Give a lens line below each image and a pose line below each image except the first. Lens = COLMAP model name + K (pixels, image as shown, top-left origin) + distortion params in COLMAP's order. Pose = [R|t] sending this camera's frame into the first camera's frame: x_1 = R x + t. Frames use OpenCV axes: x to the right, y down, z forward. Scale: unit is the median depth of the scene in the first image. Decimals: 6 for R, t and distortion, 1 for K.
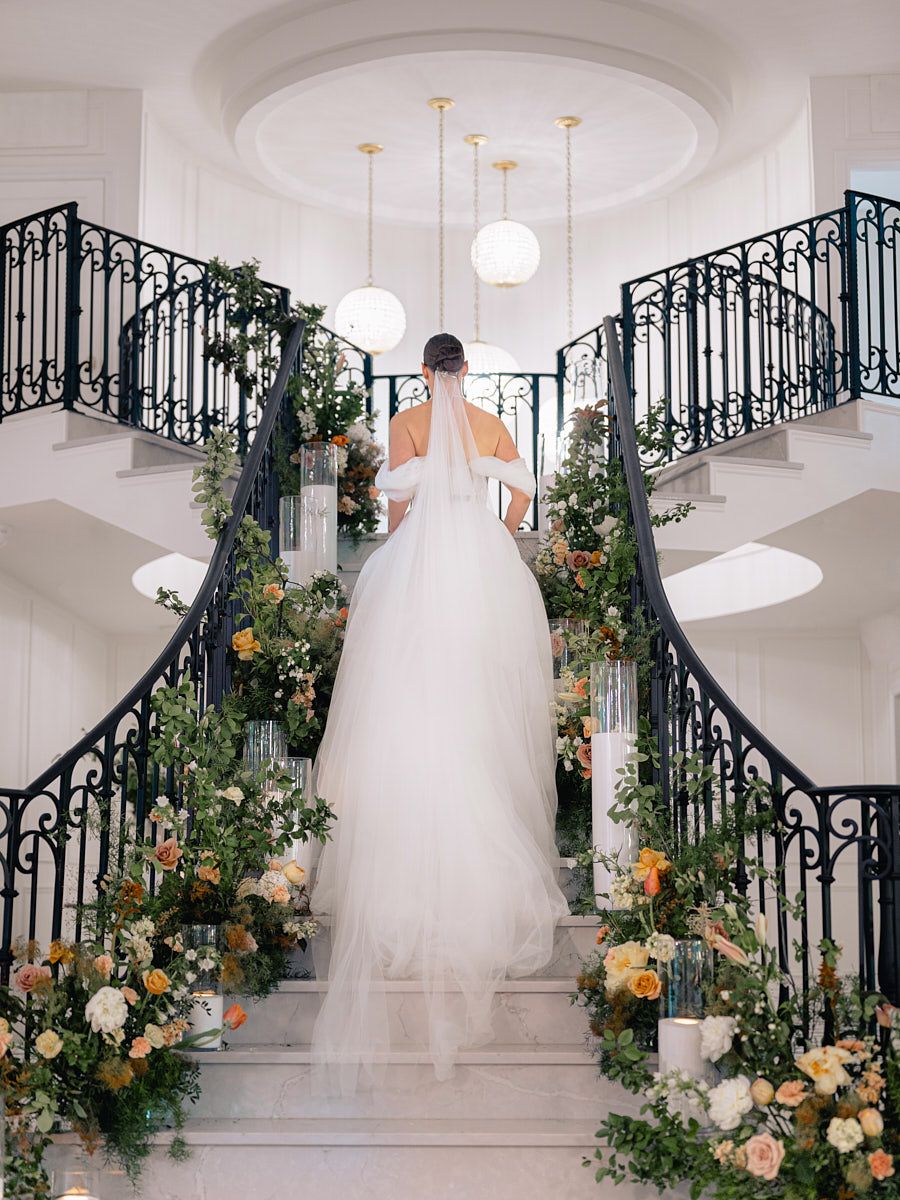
lens RADIAL K [[2058.4, 0, 455.6], [0, 2058.4, 624.3], [0, 0, 1]] dist [-0.000312, 0.037909]
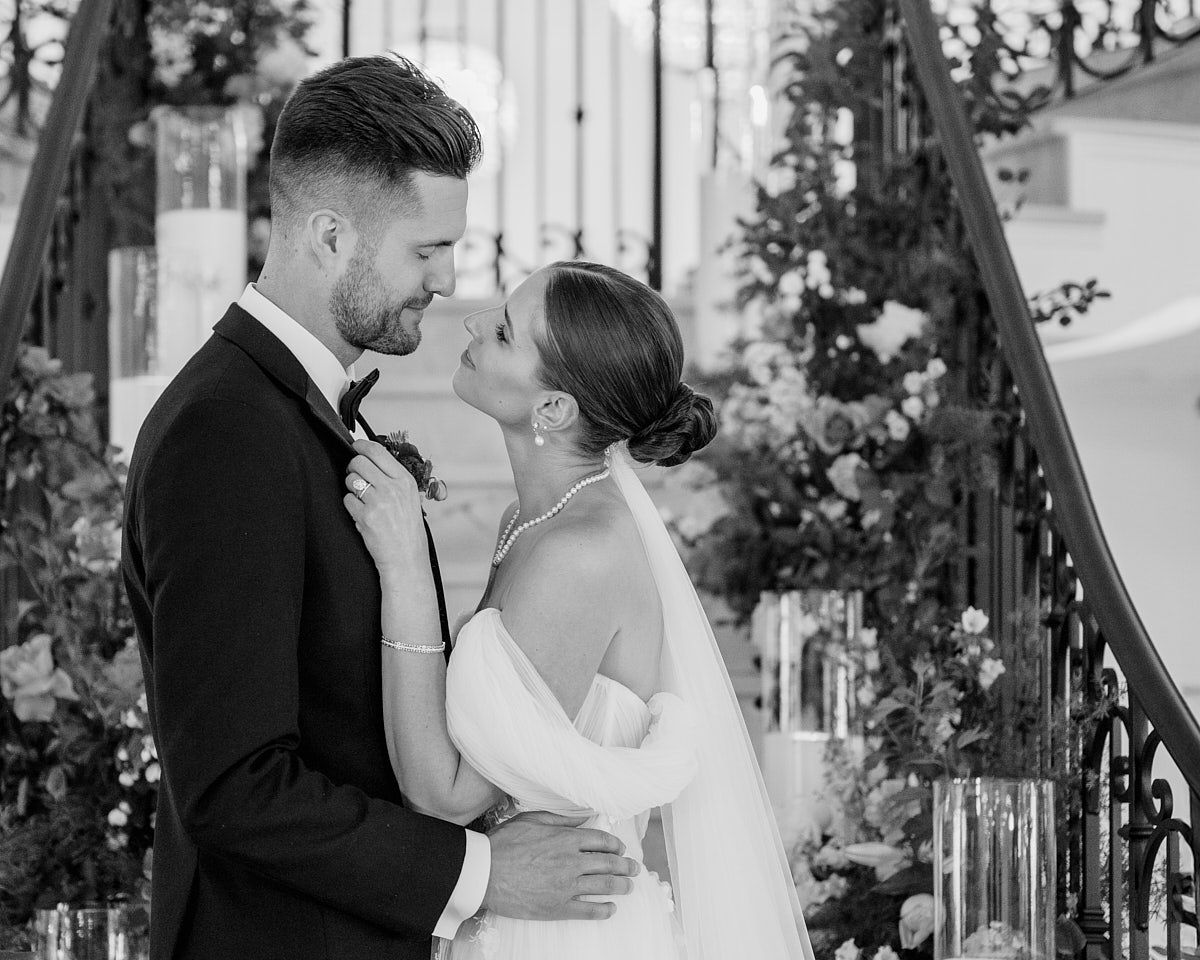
lens RADIAL K [[3340.0, 0, 468.5], [0, 3340.0, 480.8], [0, 0, 1]] dist [-0.088125, 0.663410]
pose [[0.999494, 0.001936, 0.031763, -0.038791], [-0.004707, 0.996165, 0.087370, -0.085264], [-0.031472, -0.087476, 0.995669, 0.360922]]
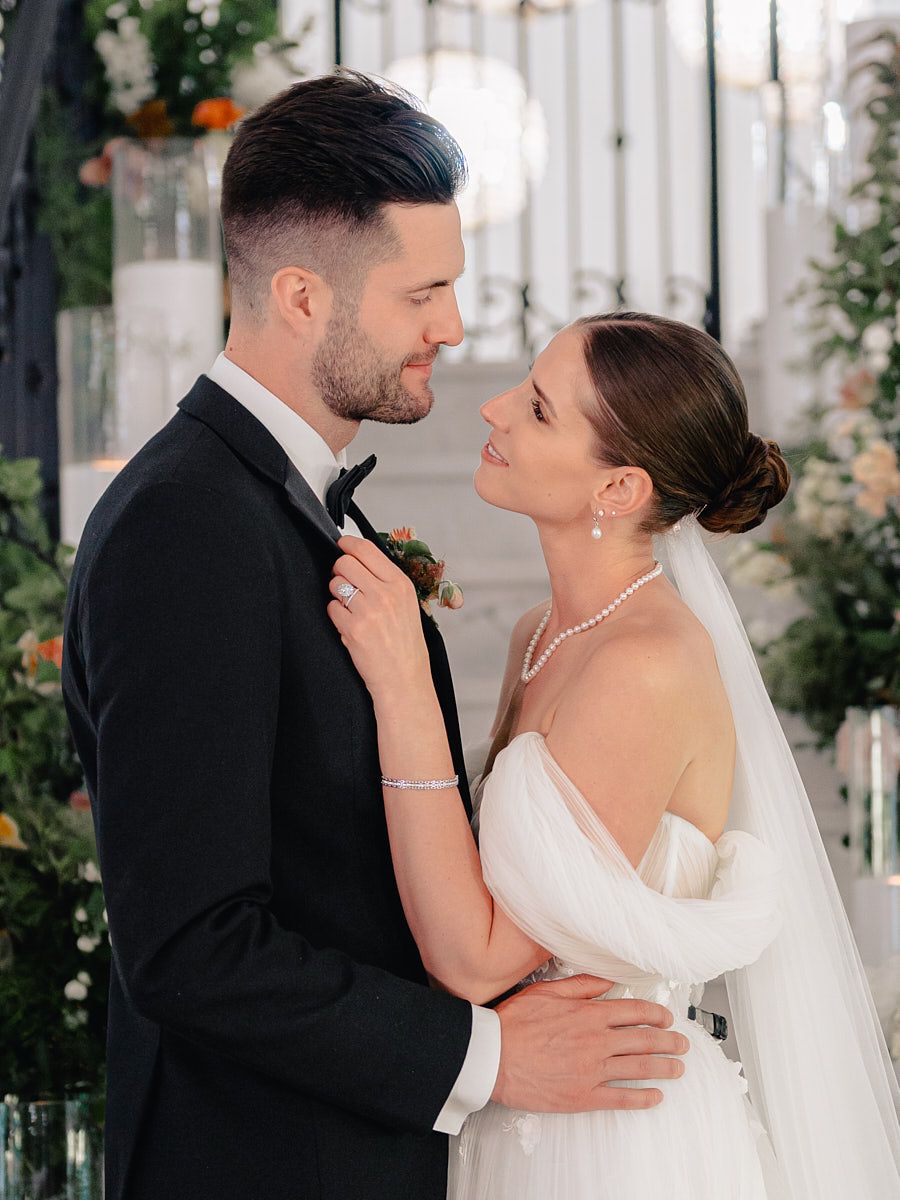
lens RADIAL K [[3934.8, 0, 453.1], [0, 3934.8, 601.3], [0, 0, 1]] dist [0.003029, -1.967294]
pose [[0.999676, -0.013456, 0.021588, -0.038310], [0.011460, 0.995871, 0.090056, -0.082175], [-0.022711, -0.089779, 0.995703, 0.374915]]
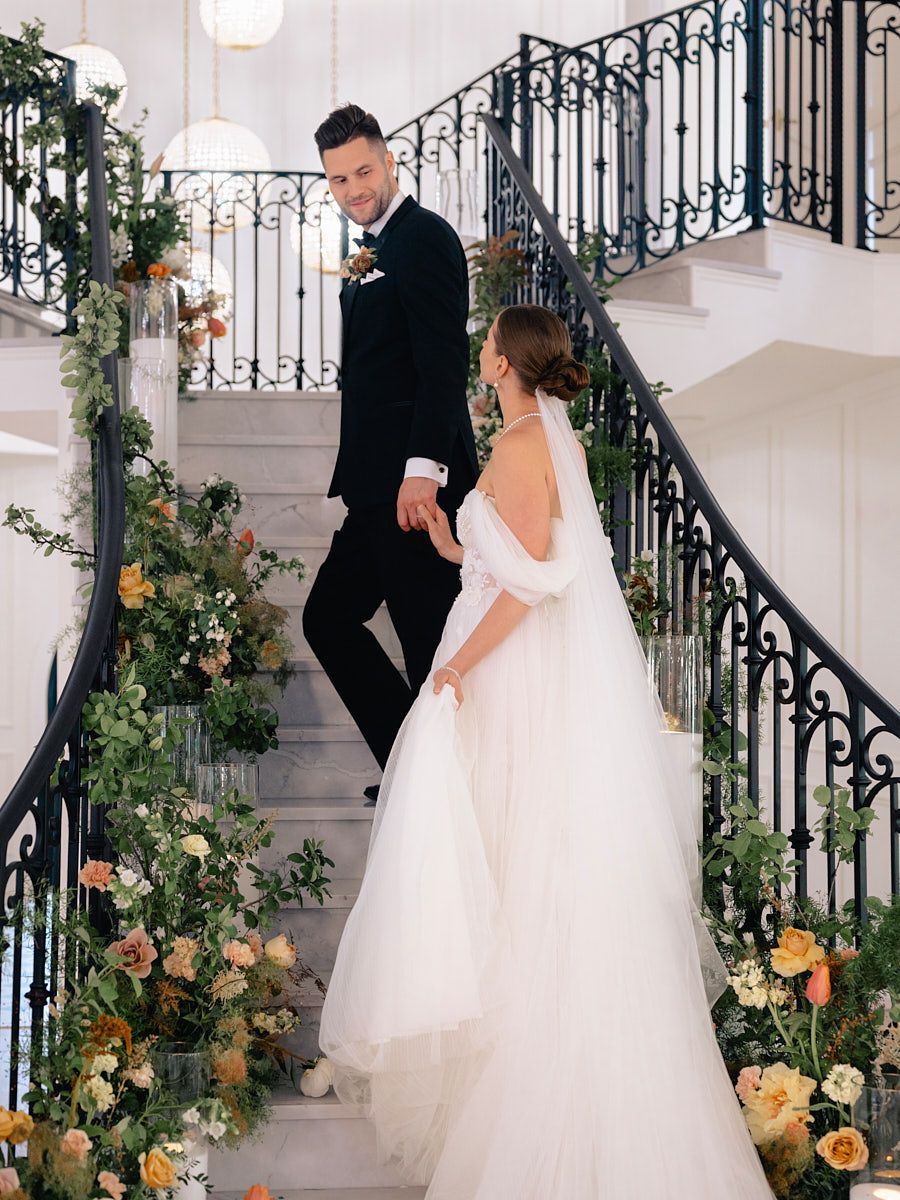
lens RADIAL K [[2064.3, 0, 228.8], [0, 2064.3, 629.9], [0, 0, 1]] dist [-0.006114, 0.007259]
pose [[0.990668, 0.004129, 0.136232, -0.167914], [-0.021713, 0.991557, 0.127841, -0.069064], [-0.134554, -0.129606, 0.982394, 0.278201]]
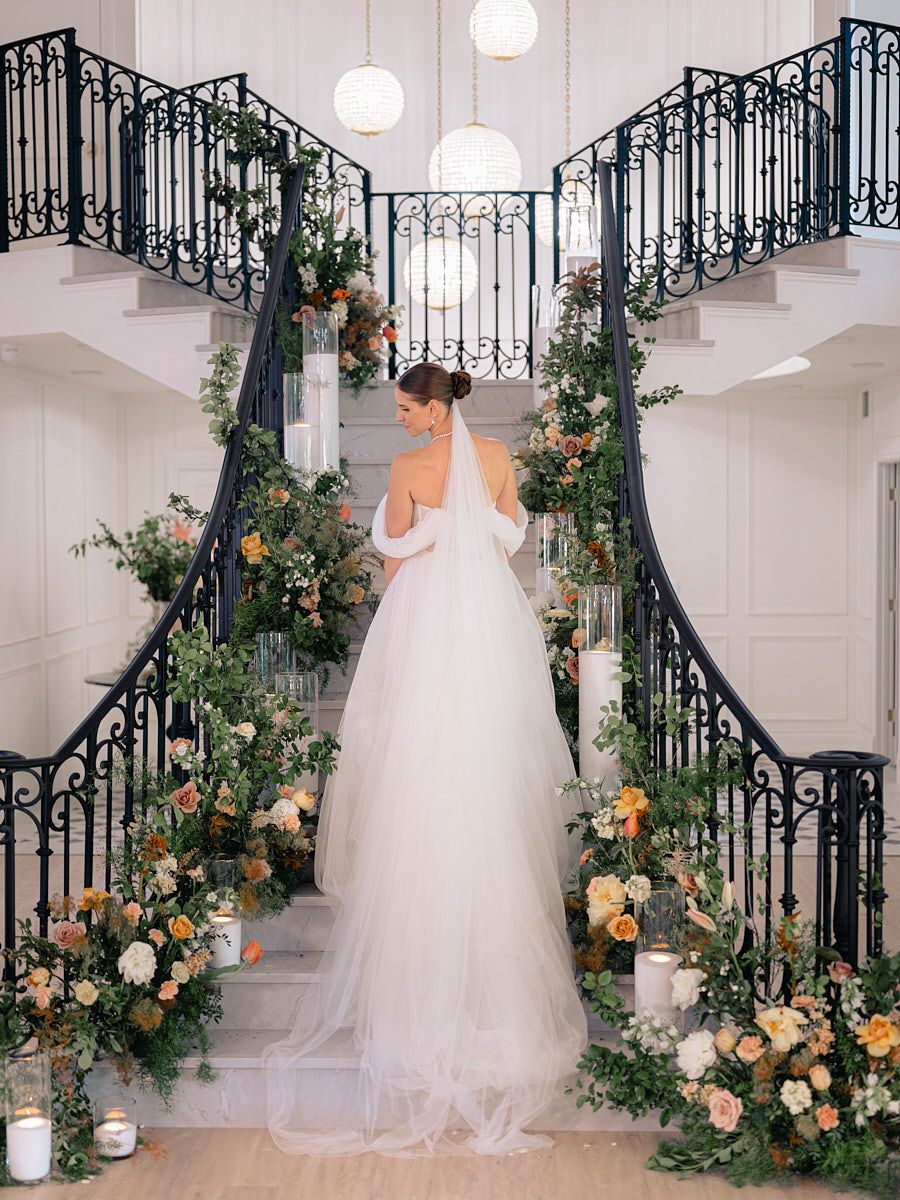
lens RADIAL K [[2024.7, 0, 468.3], [0, 2024.7, 600.6], [0, 0, 1]] dist [0.001404, 0.026532]
pose [[0.999985, -0.002166, 0.004973, 0.002970], [0.001221, 0.983189, 0.182588, -0.154227], [-0.005285, -0.182579, 0.983177, -0.029185]]
